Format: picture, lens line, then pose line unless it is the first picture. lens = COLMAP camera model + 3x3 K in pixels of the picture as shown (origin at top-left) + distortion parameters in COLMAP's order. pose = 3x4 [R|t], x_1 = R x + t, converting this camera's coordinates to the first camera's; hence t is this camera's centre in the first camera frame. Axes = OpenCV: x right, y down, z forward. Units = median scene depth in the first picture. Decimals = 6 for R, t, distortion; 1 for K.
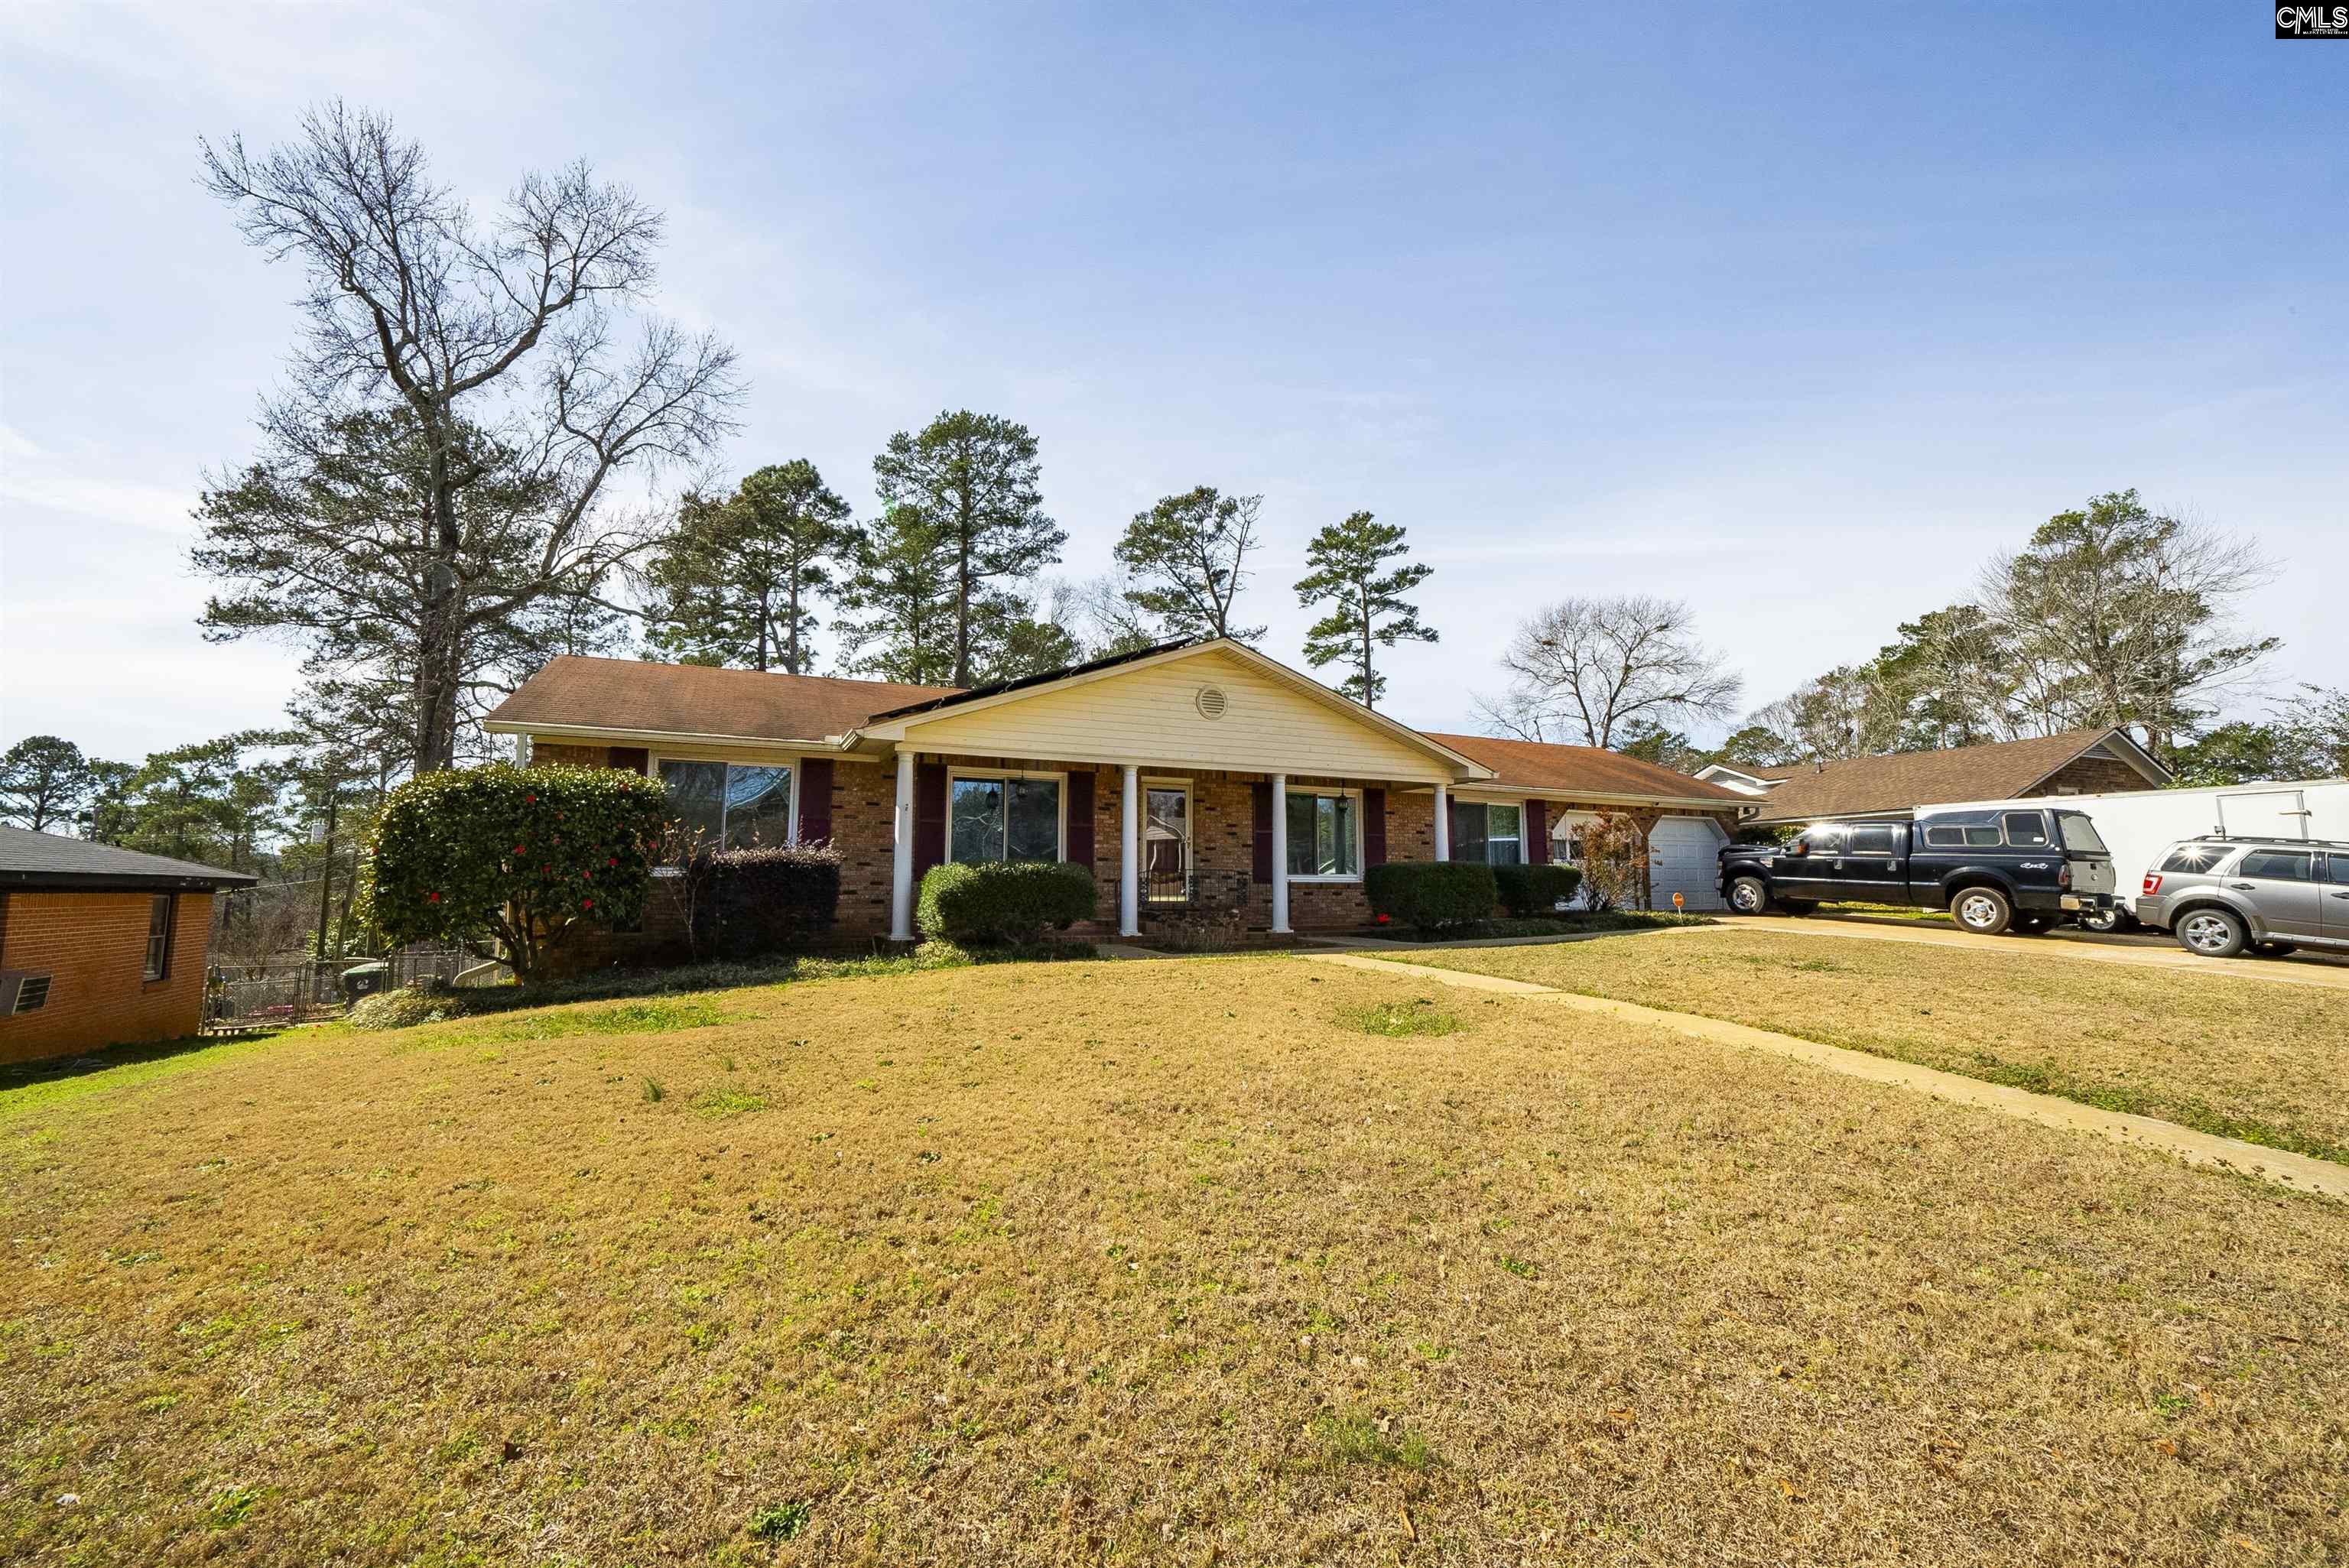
lens RADIAL K [[899.1, 0, 1155.7], [0, 899.1, 718.8], [0, 0, 1]] dist [-0.015072, -0.000378]
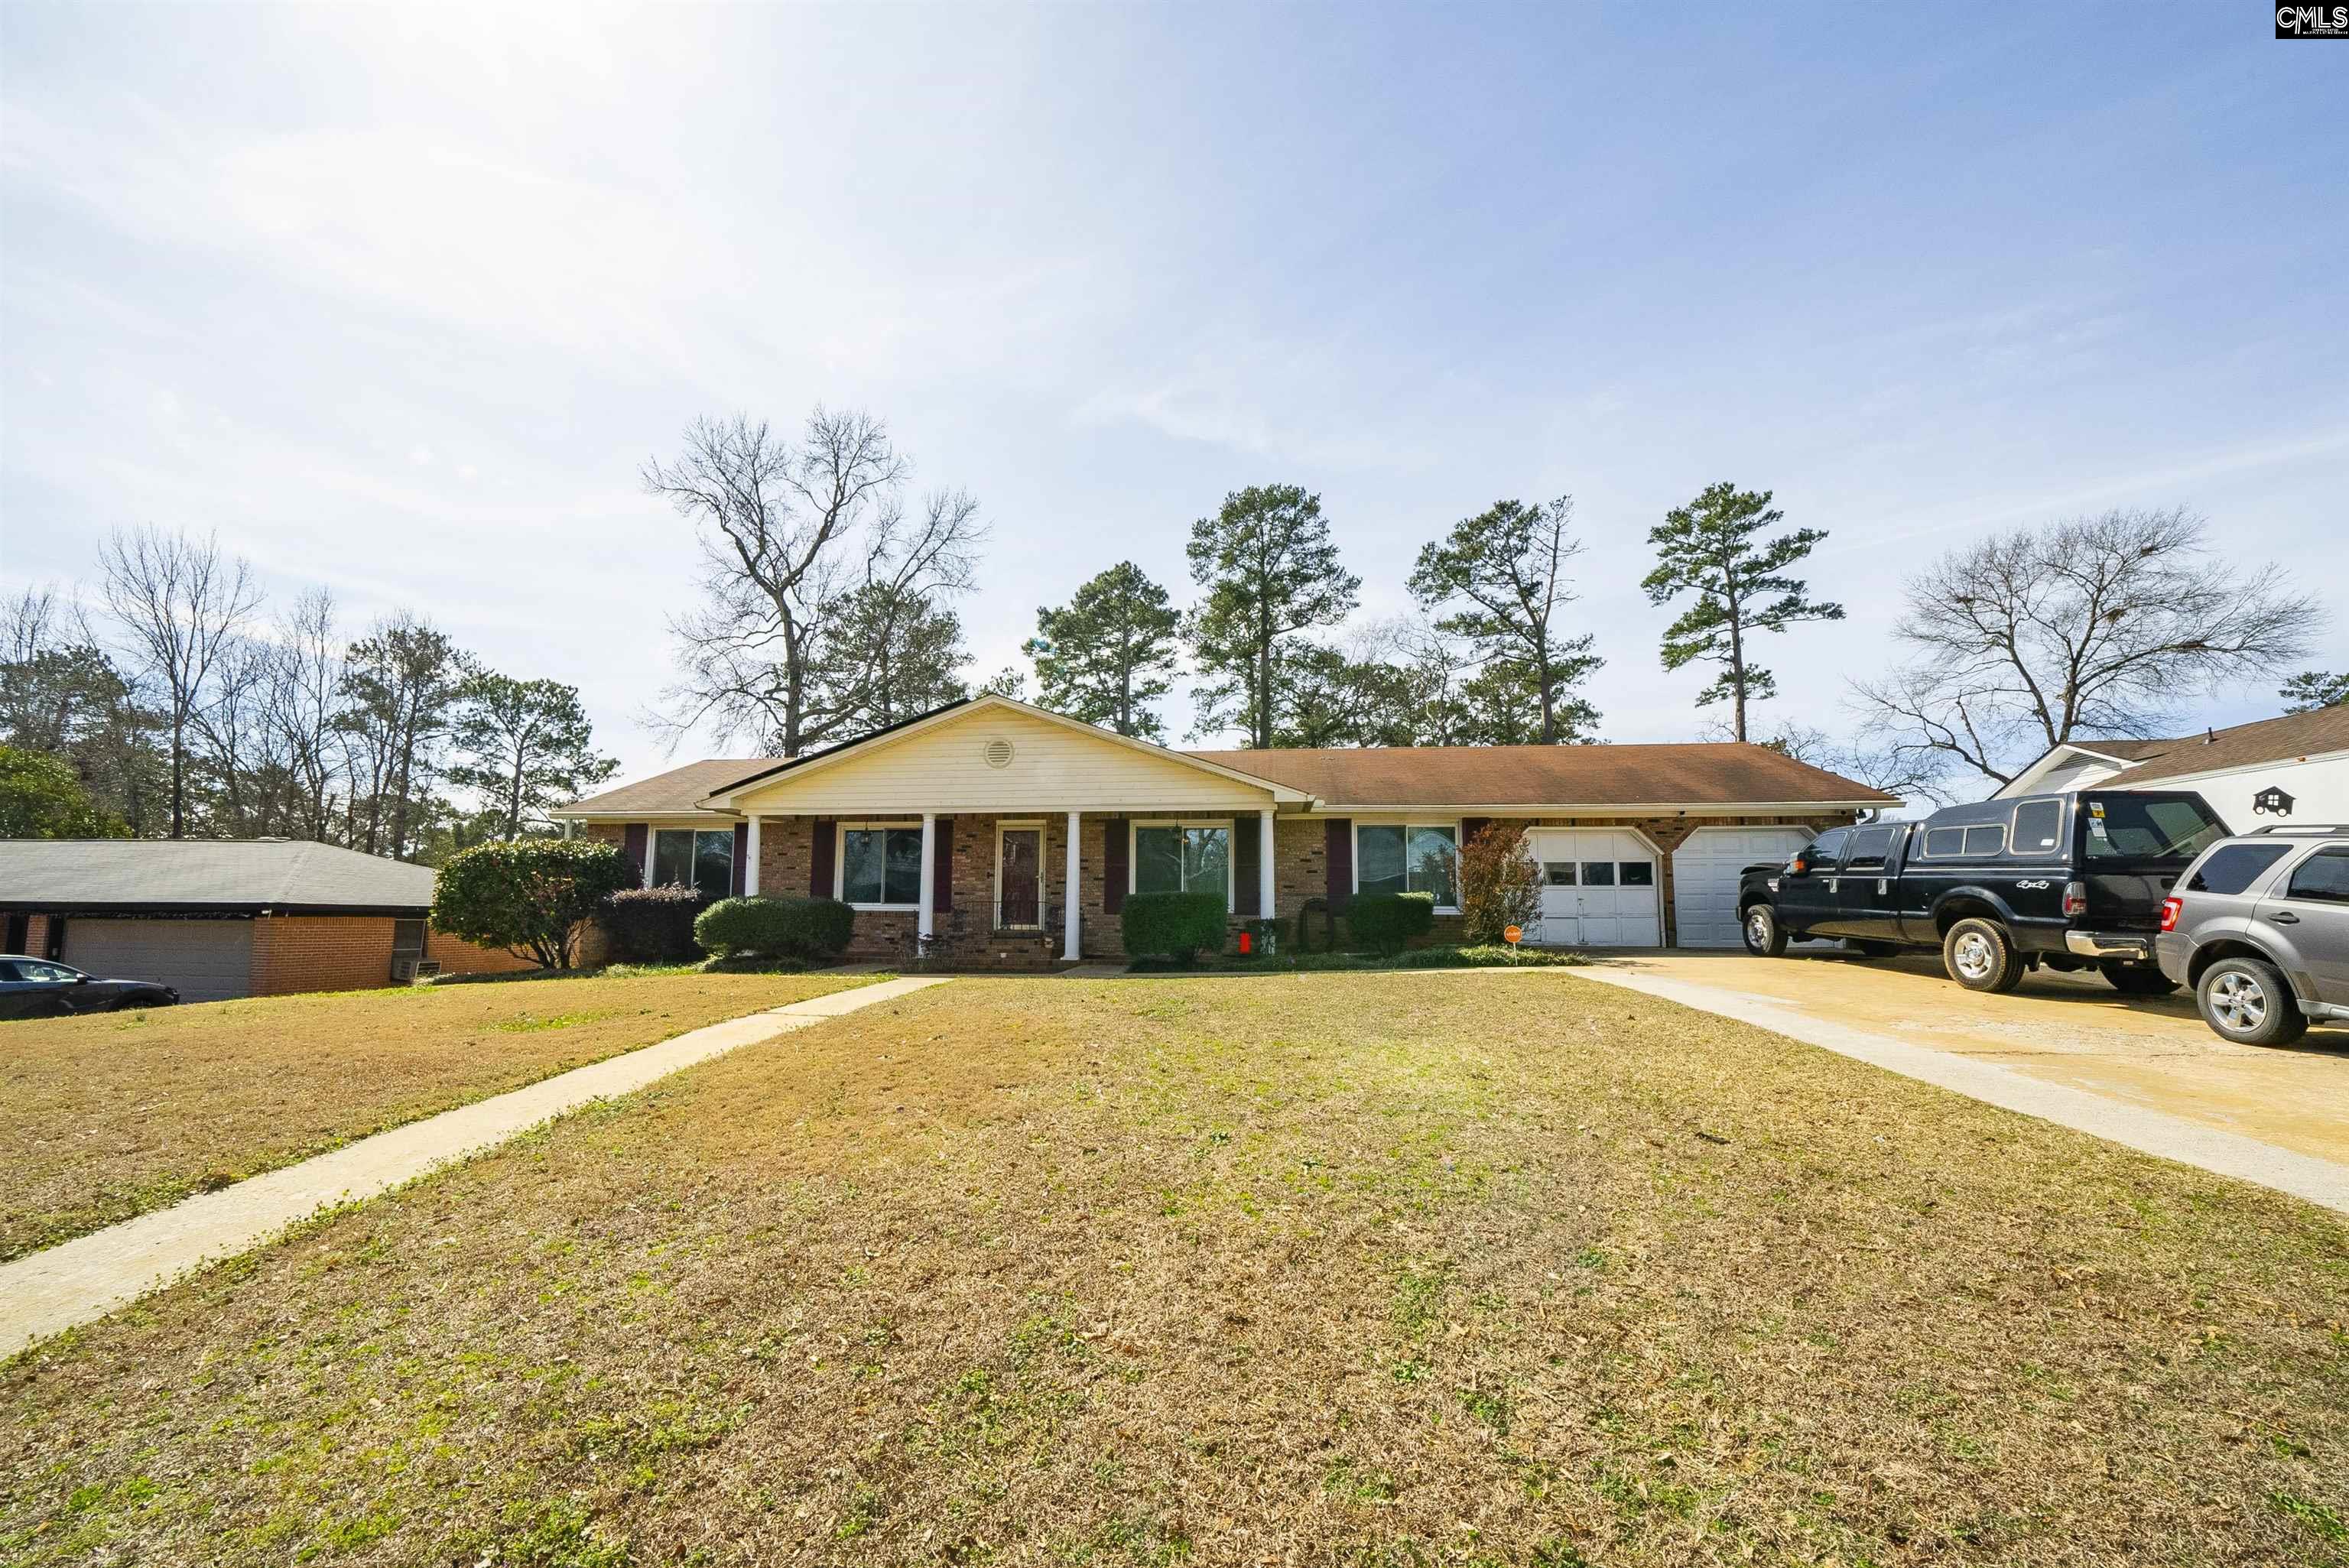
lens RADIAL K [[839.8, 0, 1177.3], [0, 839.8, 778.0], [0, 0, 1]] dist [-0.031071, 0.000045]
pose [[0.862606, -0.081449, -0.499276, 0.182952], [0.091294, 0.995813, -0.004721, 0.009167], [0.497570, -0.041508, 0.866430, 0.048842]]
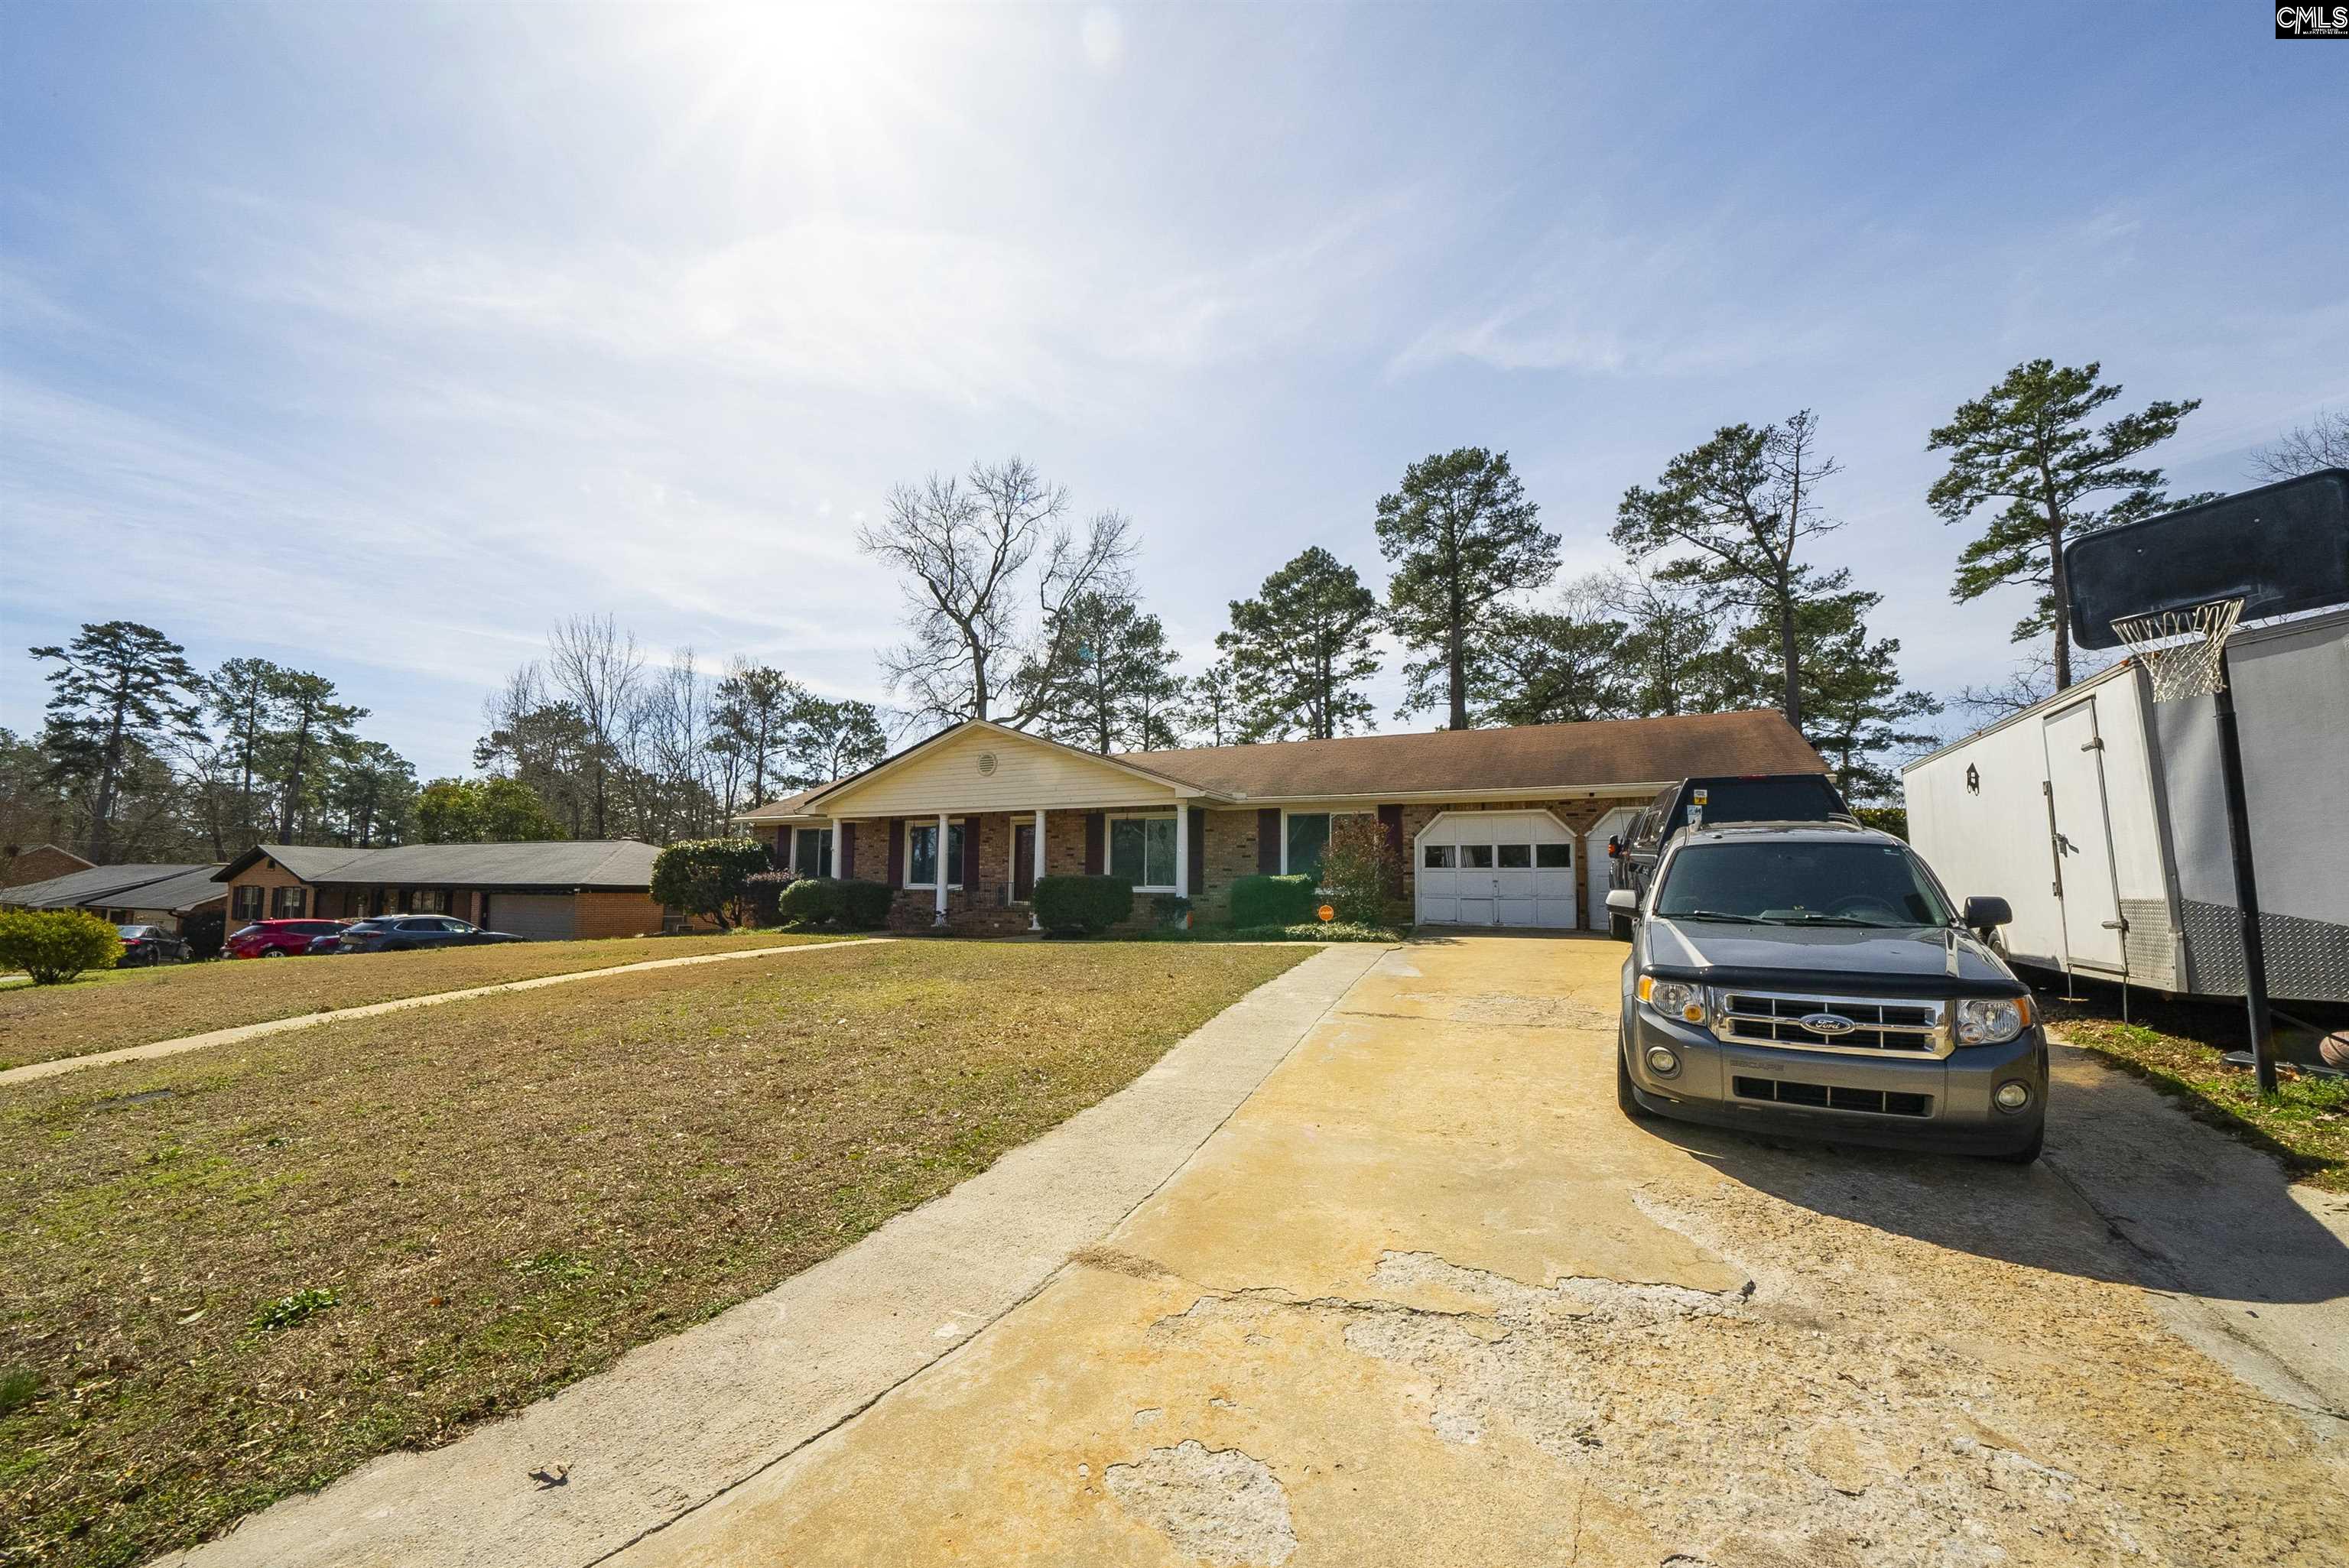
lens RADIAL K [[839.8, 0, 1177.3], [0, 839.8, 778.0], [0, 0, 1]] dist [-0.031071, 0.000045]
pose [[0.650222, -0.099301, -0.753227, 0.283006], [0.131317, 0.991189, -0.017313, 0.014927], [0.748309, -0.087654, 0.657533, 0.081749]]
